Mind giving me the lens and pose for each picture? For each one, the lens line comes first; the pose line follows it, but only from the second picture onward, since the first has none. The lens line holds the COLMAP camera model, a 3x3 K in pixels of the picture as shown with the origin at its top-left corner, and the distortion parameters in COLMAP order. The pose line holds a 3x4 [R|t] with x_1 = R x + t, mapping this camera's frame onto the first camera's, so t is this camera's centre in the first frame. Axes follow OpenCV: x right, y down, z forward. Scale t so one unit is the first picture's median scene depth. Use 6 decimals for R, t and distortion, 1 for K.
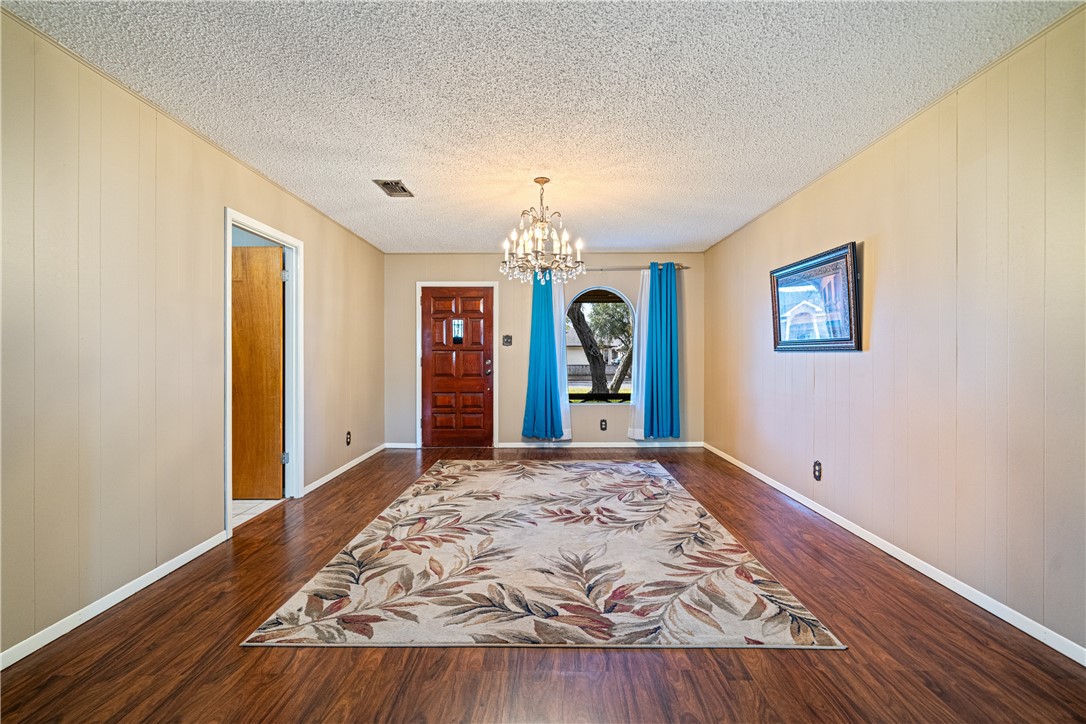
lens RADIAL K [[469.9, 0, 543.0], [0, 469.9, 362.0], [0, 0, 1]] dist [0.000115, -0.000065]
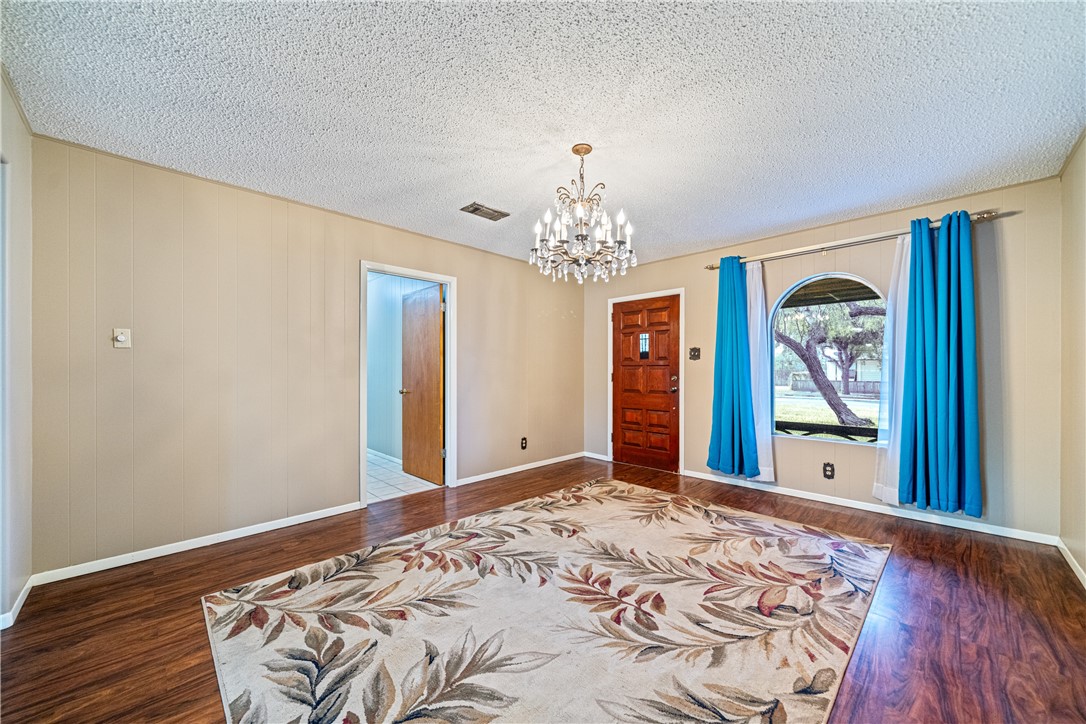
lens RADIAL K [[400.5, 0, 543.1], [0, 400.5, 373.2], [0, 0, 1]] dist [-0.001727, -0.000002]
pose [[0.710104, 0.006772, -0.704064, 0.380339], [-0.011511, 0.999932, -0.001992, -0.008120], [0.704002, 0.009519, 0.710134, 0.428230]]
